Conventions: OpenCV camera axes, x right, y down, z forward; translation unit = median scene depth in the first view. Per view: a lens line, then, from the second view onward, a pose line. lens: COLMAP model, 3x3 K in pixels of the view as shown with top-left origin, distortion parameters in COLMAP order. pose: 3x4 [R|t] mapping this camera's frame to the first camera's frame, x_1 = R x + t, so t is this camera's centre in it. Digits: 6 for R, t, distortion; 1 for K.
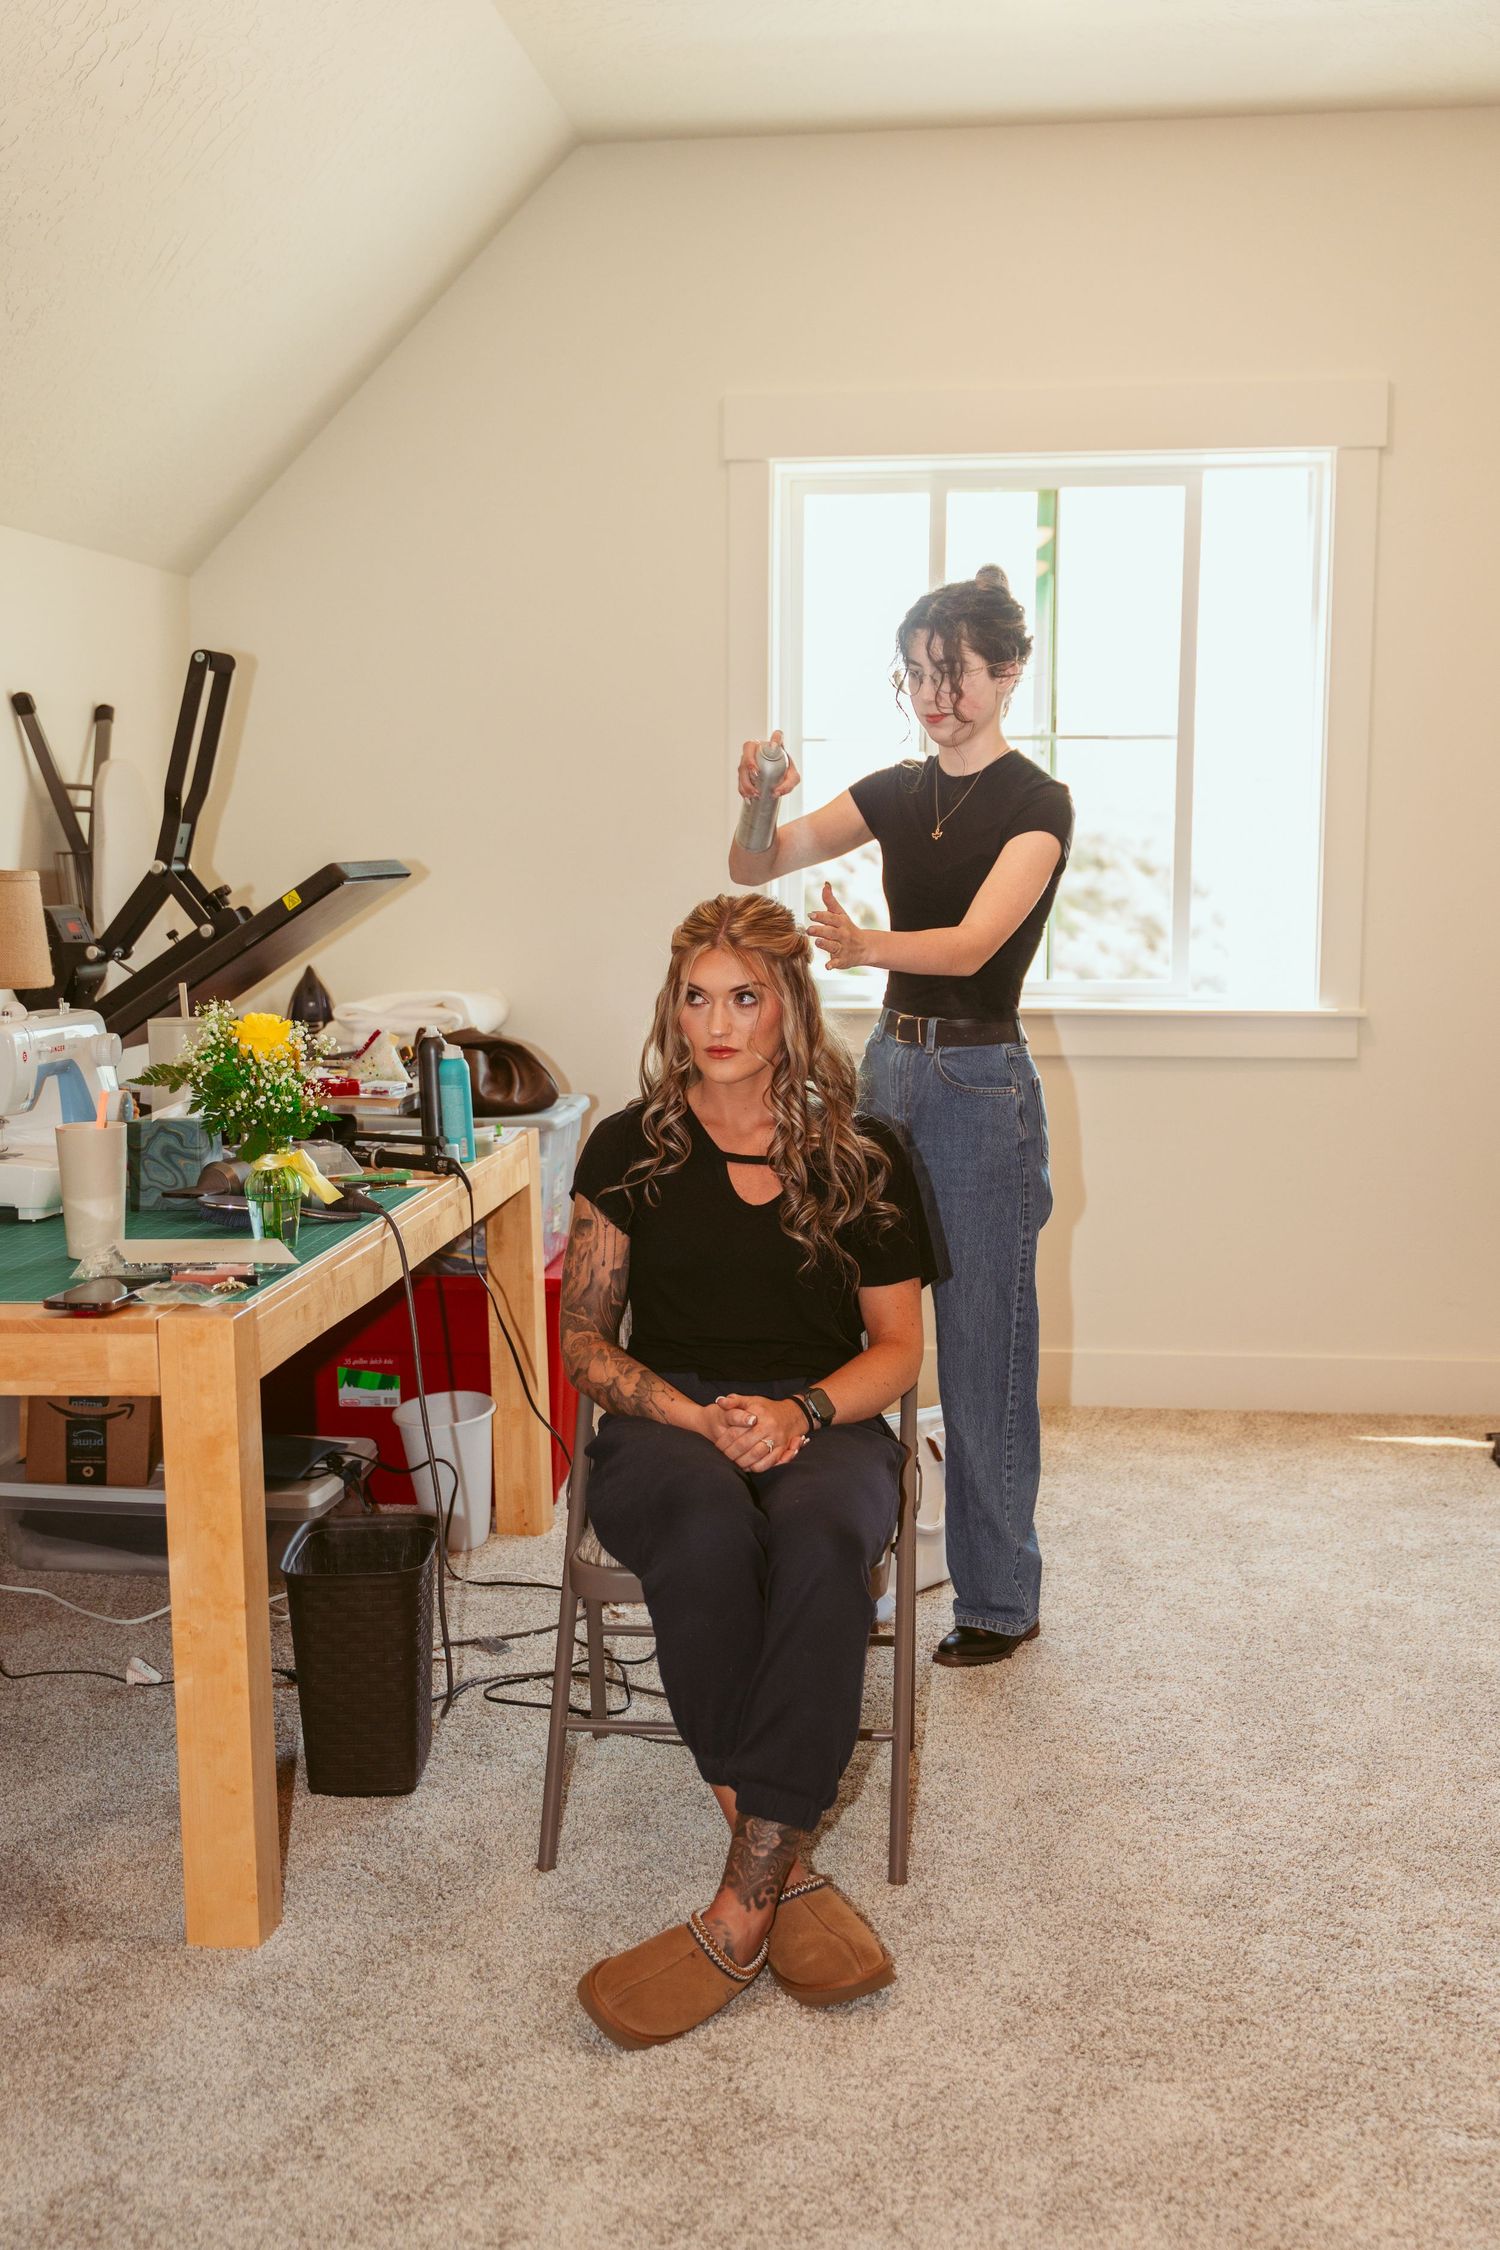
lens RADIAL K [[2418.3, 0, 732.2], [0, 2418.3, 1121.6], [0, 0, 1]] dist [-0.015500, 0.000000]
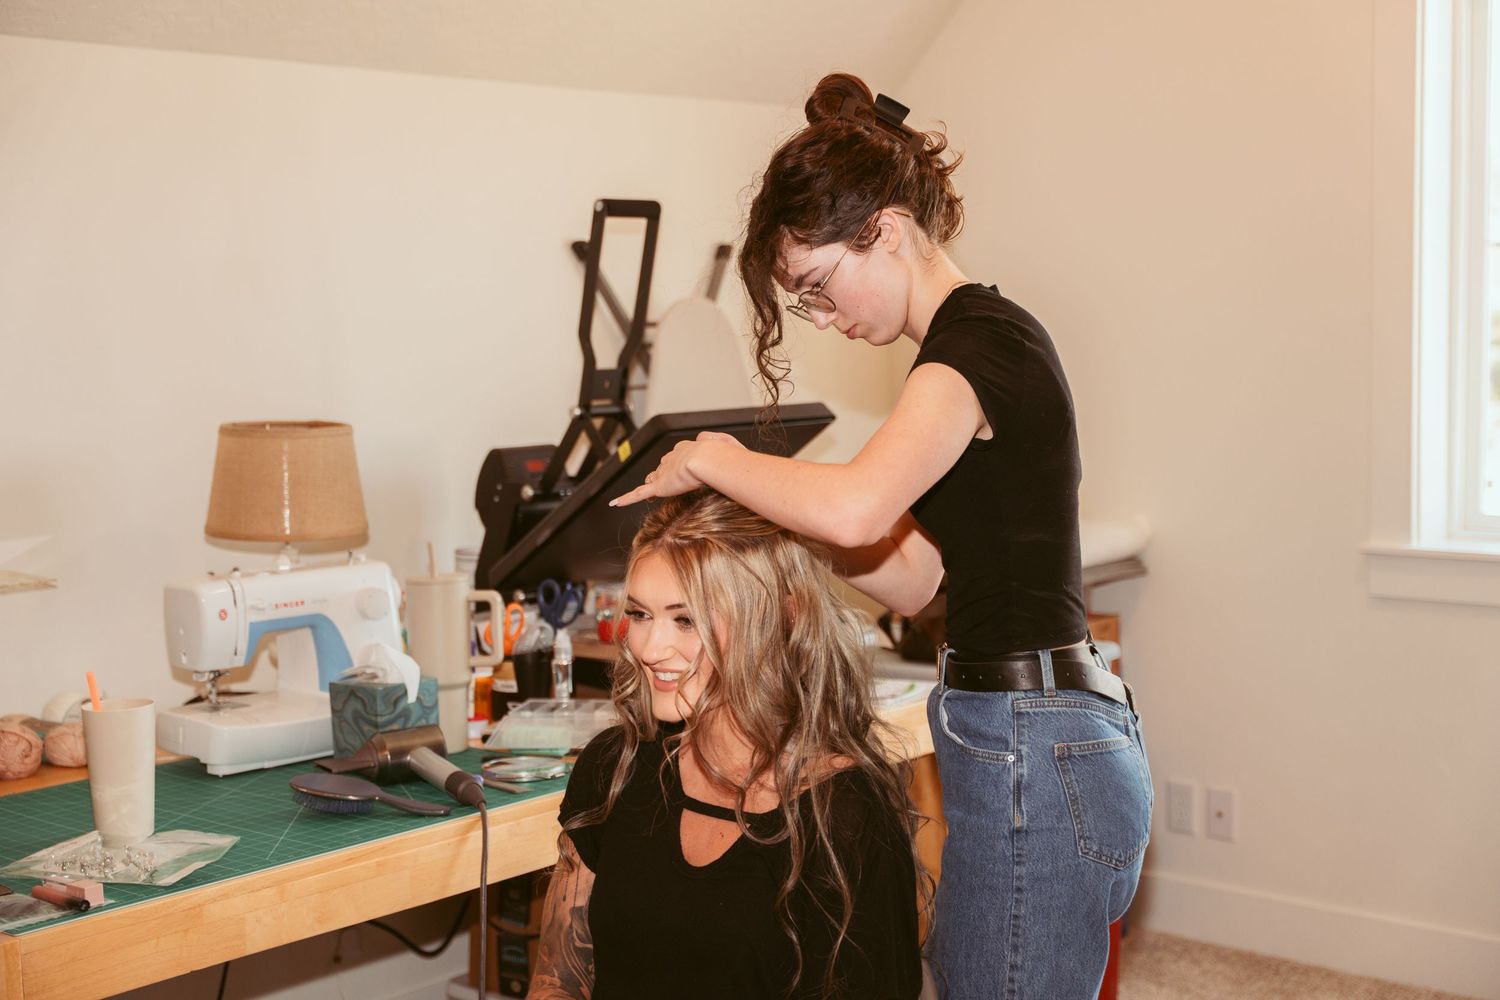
lens RADIAL K [[1971.1, 0, 736.9], [0, 1971.1, 531.9], [0, 0, 1]] dist [0.016305, 0.000000]
pose [[0.839820, 0.036254, -0.541653, 0.248613], [-0.041597, 0.999132, 0.002378, -0.053334], [0.541269, 0.020534, 0.840599, 0.303002]]
